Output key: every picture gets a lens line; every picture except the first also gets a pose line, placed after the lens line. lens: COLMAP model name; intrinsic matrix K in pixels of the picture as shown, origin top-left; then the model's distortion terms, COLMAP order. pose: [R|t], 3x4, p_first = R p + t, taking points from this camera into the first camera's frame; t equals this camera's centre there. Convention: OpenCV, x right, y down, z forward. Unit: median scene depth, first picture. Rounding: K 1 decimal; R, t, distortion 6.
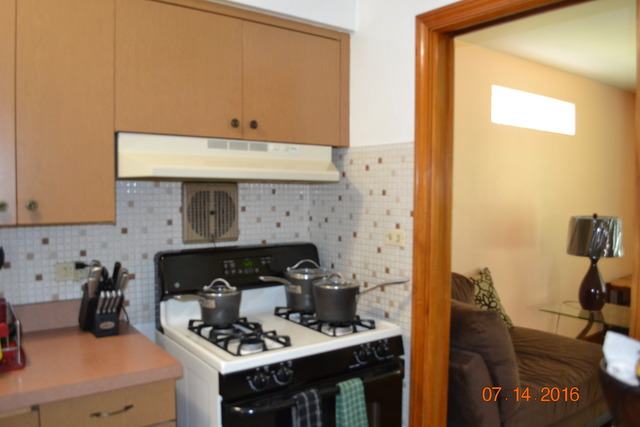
lens RADIAL K [[518.5, 0, 319.2], [0, 518.5, 224.0], [0, 0, 1]] dist [-0.080589, 0.014231]
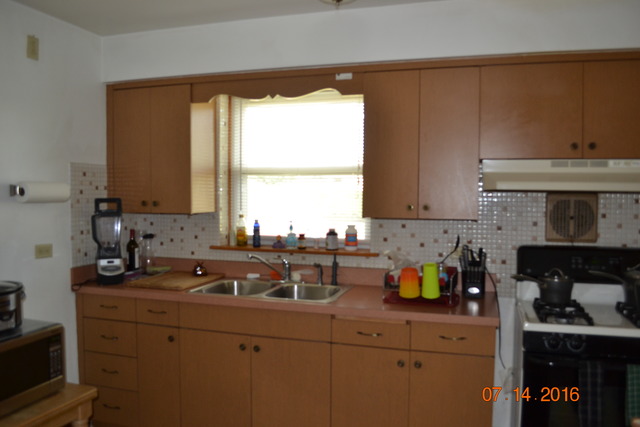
lens RADIAL K [[518.5, 0, 319.9], [0, 518.5, 213.5], [0, 0, 1]] dist [-0.080589, 0.014231]
pose [[0.595087, 0.025827, -0.803246, 0.418369], [-0.057402, 0.998297, -0.010428, 0.015550], [0.801609, 0.052313, 0.595556, -0.204440]]
